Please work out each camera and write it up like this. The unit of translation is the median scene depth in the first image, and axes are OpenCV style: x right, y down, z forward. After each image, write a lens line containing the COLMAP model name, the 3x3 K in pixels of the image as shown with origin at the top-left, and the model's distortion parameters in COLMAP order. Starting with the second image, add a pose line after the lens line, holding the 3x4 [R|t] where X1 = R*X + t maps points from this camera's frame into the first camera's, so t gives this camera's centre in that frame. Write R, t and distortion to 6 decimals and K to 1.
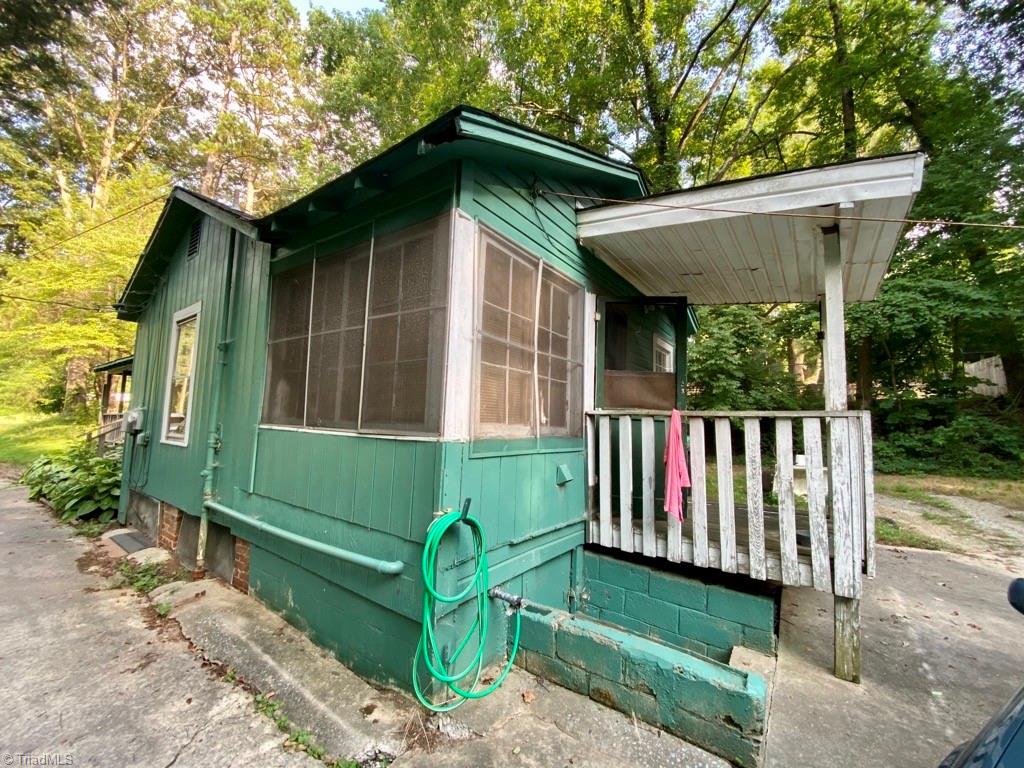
lens RADIAL K [[424.8, 0, 504.2], [0, 424.8, 383.4], [0, 0, 1]] dist [0.002195, -0.012613]
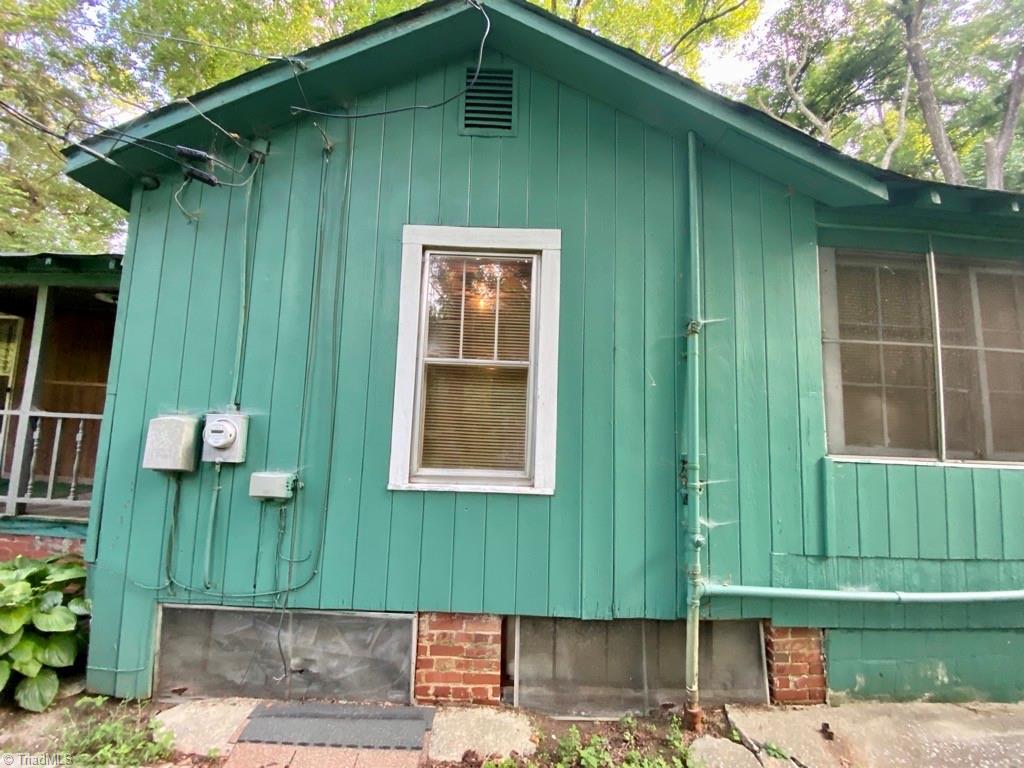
lens RADIAL K [[406.4, 0, 512.0], [0, 406.4, 384.0], [0, 0, 1]] dist [-0.031135, -0.000293]
pose [[0.801229, 0.044818, 0.596677, -1.621329], [-0.054778, 0.998498, -0.001442, 0.005659], [-0.595845, -0.031529, 0.802480, 0.917295]]
